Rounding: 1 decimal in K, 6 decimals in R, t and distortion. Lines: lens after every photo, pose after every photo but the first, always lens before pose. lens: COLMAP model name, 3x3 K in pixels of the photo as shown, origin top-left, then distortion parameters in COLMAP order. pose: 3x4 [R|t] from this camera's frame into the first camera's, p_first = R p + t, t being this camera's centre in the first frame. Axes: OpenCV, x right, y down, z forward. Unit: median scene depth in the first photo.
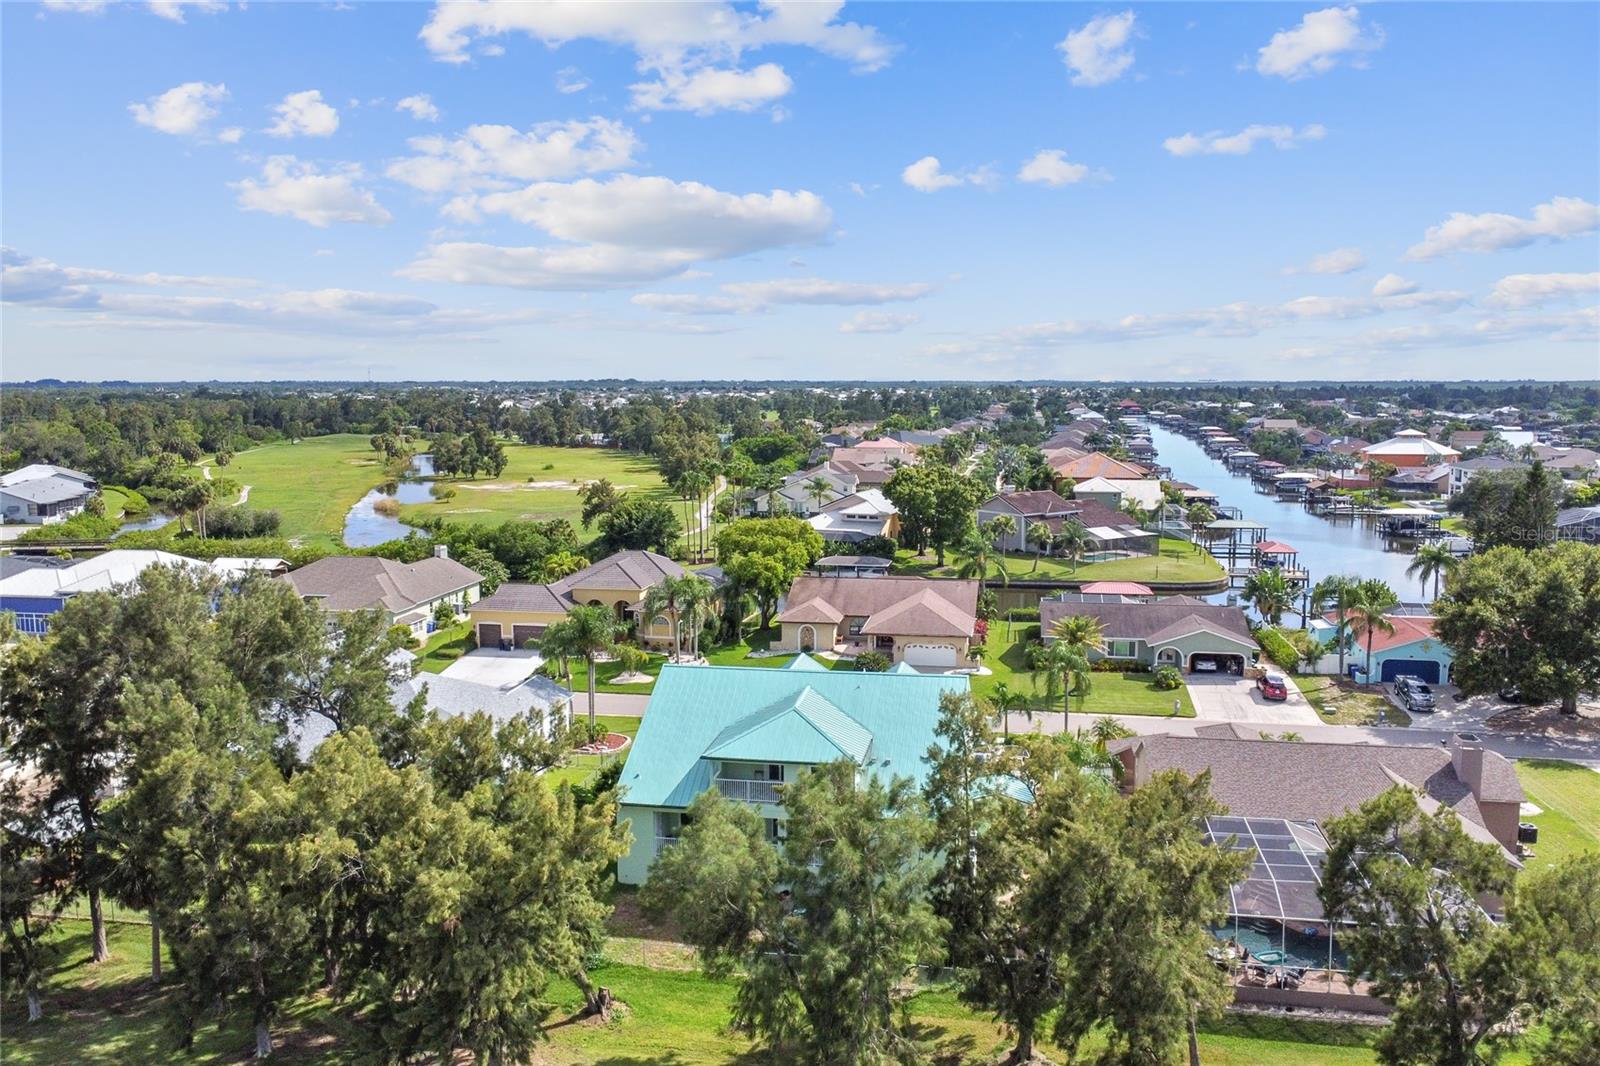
lens RADIAL K [[1247.5, 0, 804.5], [0, 1247.5, 528.6], [0, 0, 1]] dist [0.001621, -0.003137]
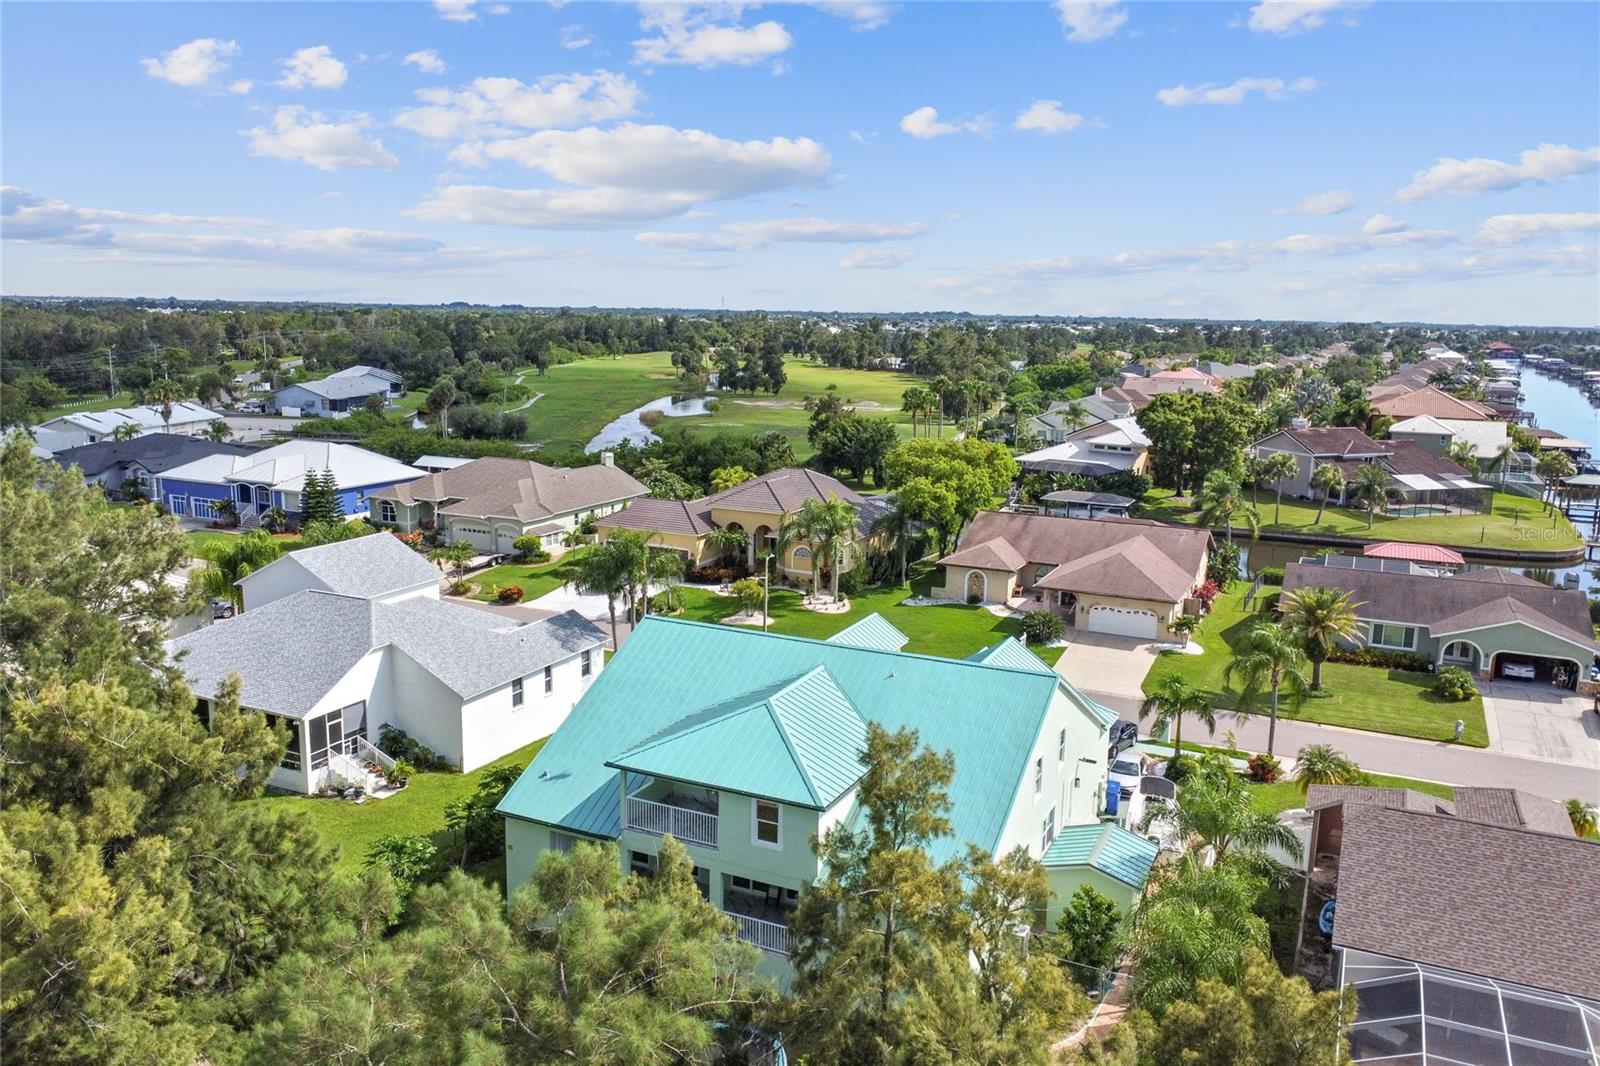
lens RADIAL K [[1201.7, 0, 802.6], [0, 1201.7, 531.5], [0, 0, 1]] dist [0.002295, -0.001651]
pose [[0.962864, 0.067185, -0.261494, 0.067883], [-0.051285, 0.996423, 0.067166, 0.003935], [0.265072, -0.051261, 0.962865, 0.156408]]
